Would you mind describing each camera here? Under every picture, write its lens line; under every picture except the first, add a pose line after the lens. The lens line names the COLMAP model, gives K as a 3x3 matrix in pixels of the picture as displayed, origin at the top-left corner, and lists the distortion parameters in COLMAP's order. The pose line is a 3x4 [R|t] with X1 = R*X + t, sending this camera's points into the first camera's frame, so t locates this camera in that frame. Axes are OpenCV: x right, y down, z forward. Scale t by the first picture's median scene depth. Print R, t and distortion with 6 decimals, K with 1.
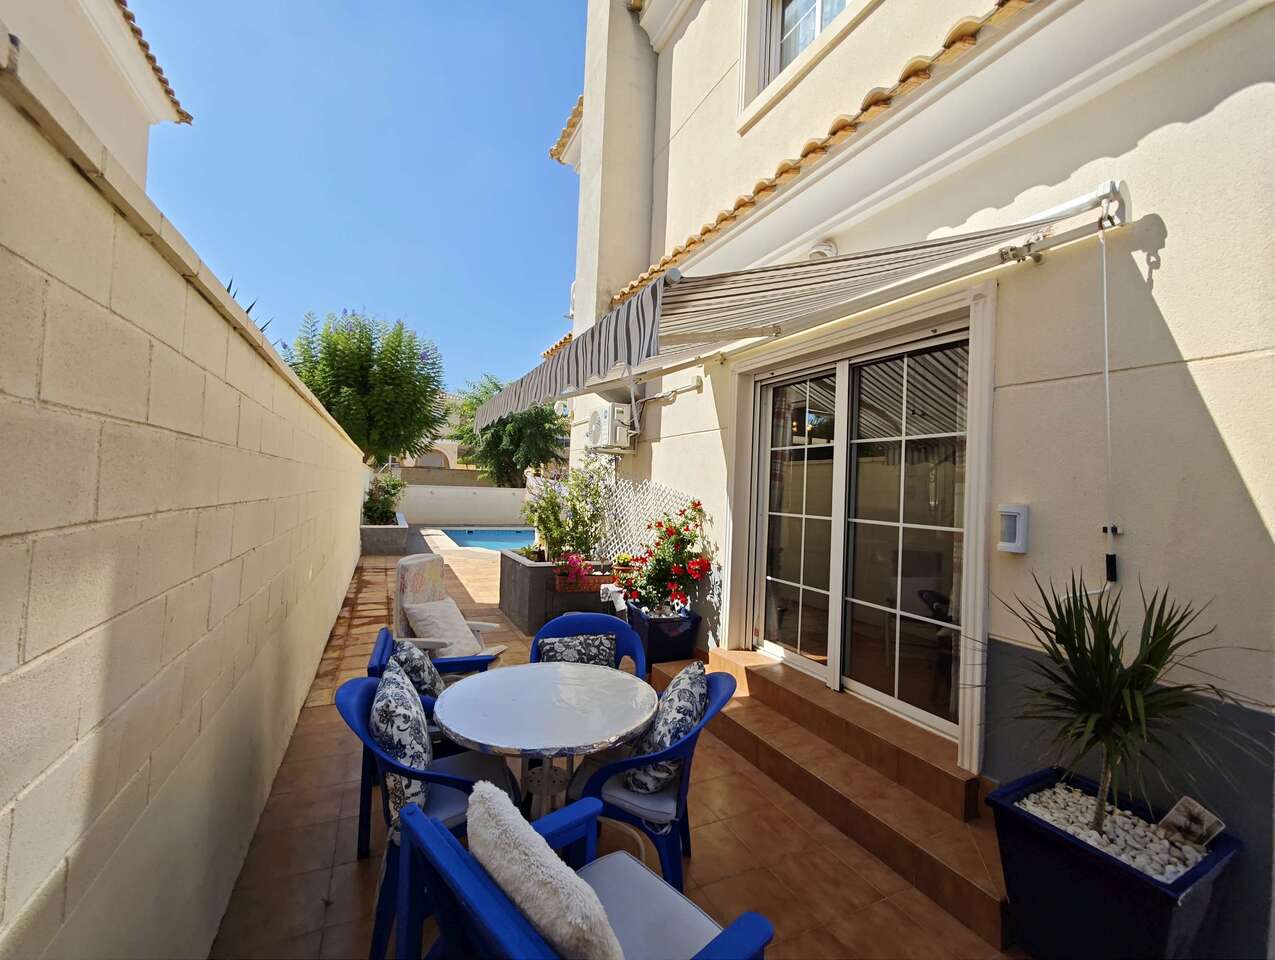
lens RADIAL K [[532.6, 0, 634.9], [0, 532.6, 477.2], [0, 0, 1]] dist [-0.005811, 0.001522]
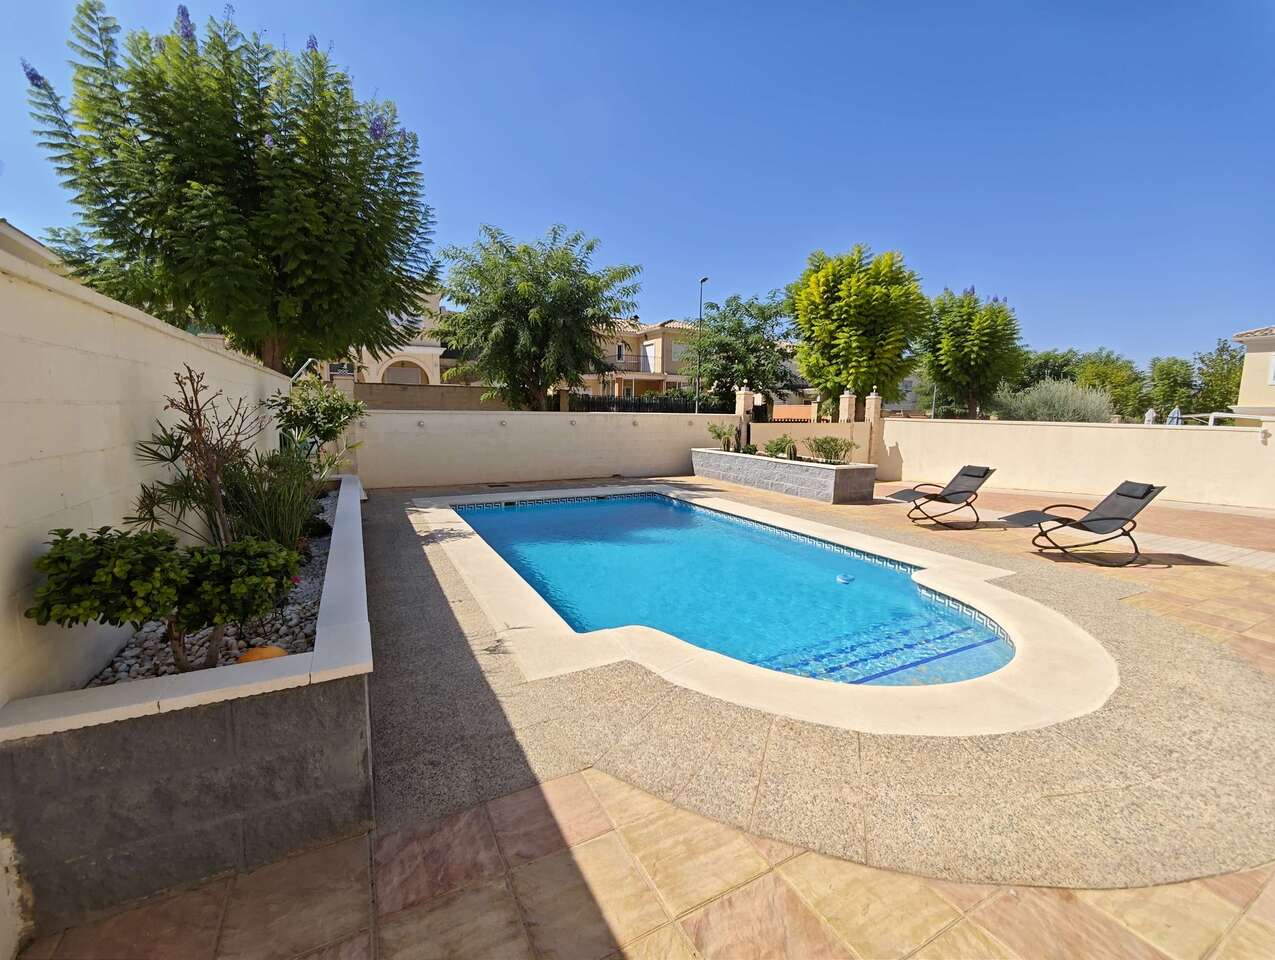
lens RADIAL K [[532.6, 0, 648.2], [0, 532.6, 474.6], [0, 0, 1]] dist [-0.005811, 0.001522]
pose [[0.997463, -0.033022, 0.063065, -0.182762], [0.023798, 0.989611, 0.141786, 0.008554], [-0.067092, -0.139926, 0.987886, 0.437940]]
